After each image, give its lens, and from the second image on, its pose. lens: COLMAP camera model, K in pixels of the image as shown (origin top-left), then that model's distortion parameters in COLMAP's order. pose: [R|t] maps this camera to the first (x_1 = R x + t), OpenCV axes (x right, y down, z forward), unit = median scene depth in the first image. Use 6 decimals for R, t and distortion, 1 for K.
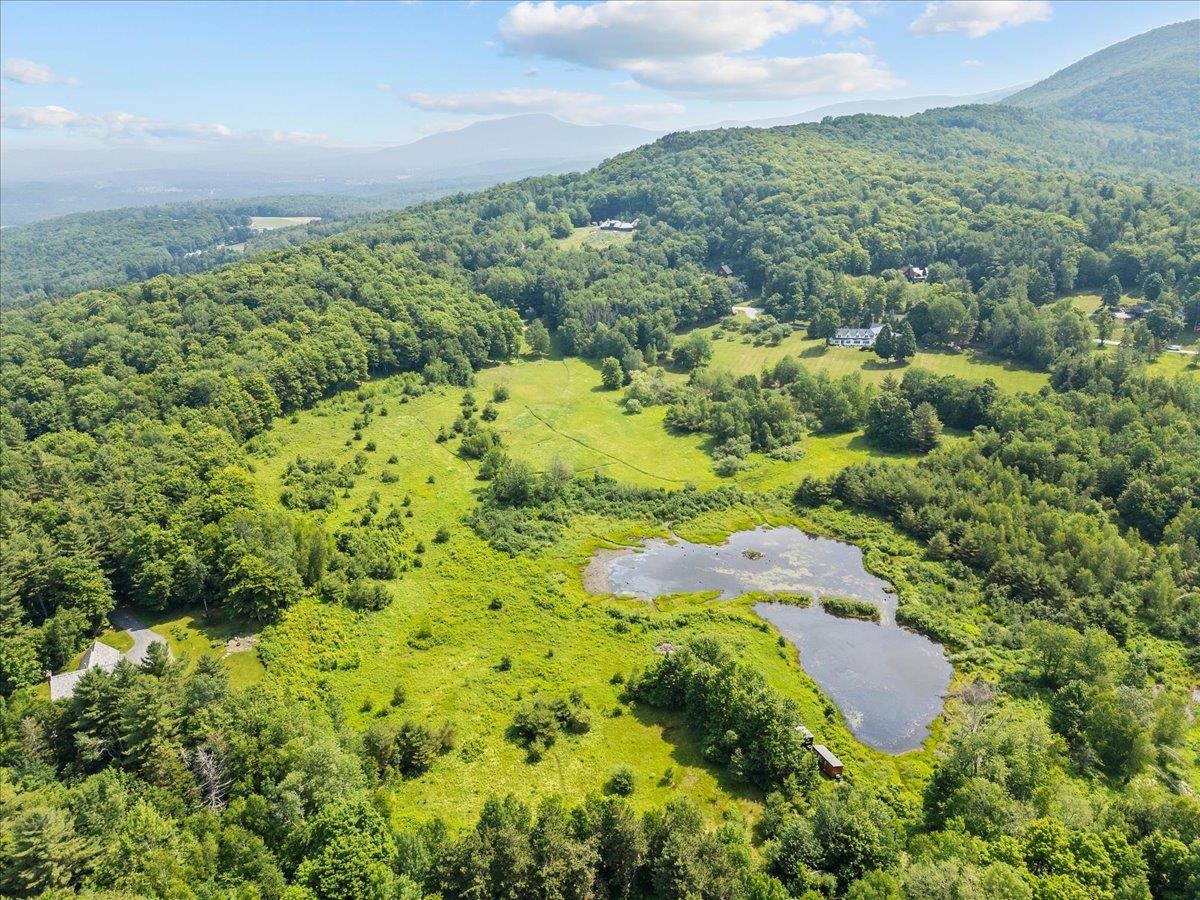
lens RADIAL K [[835.3, 0, 605.5], [0, 835.3, 455.5], [0, 0, 1]] dist [0.073779, -0.071927]
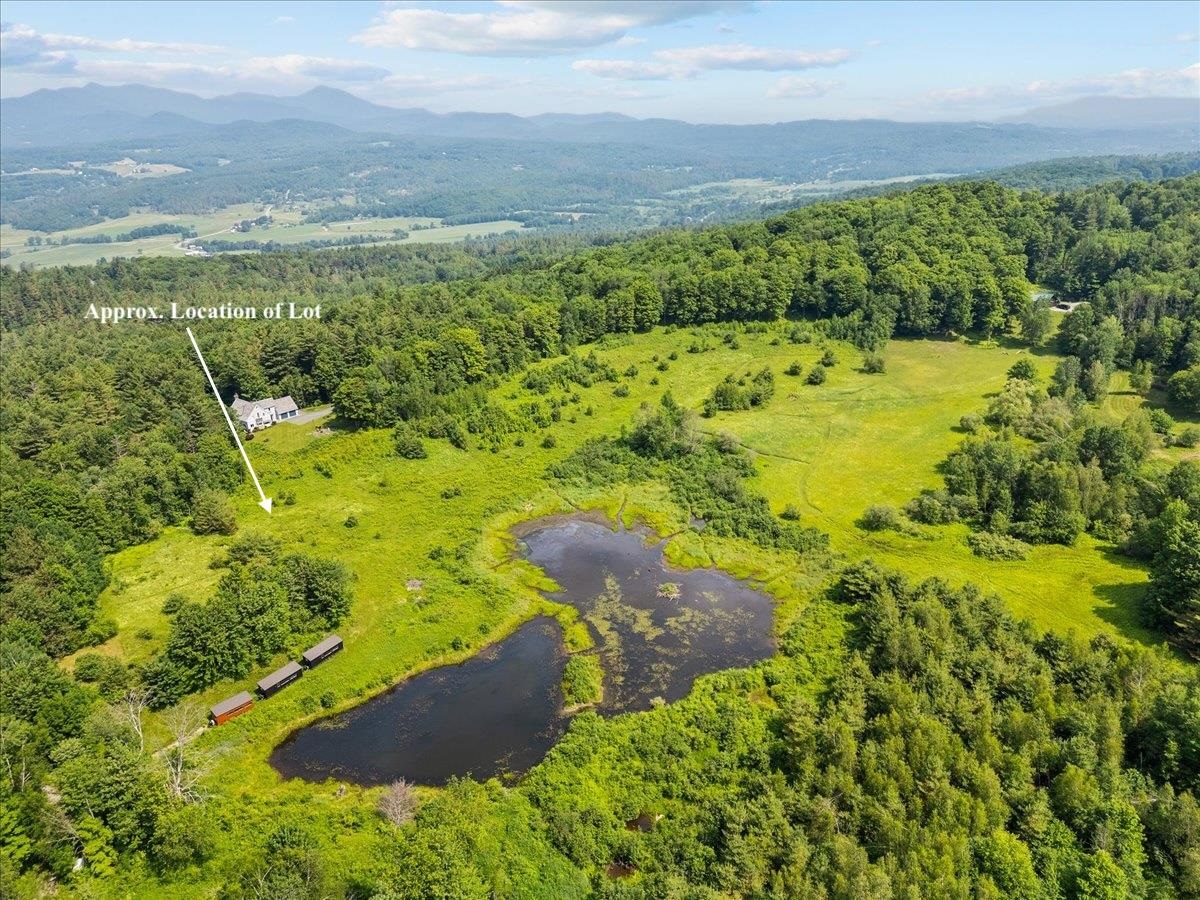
lens RADIAL K [[835.3, 0, 606.2], [0, 835.3, 446.3], [0, 0, 1]] dist [0.073779, -0.071927]
pose [[0.447108, 0.333634, -0.829929, 0.504155], [-0.297072, 0.930555, 0.214044, -0.103318], [0.843708, 0.150847, 0.515172, 0.369872]]
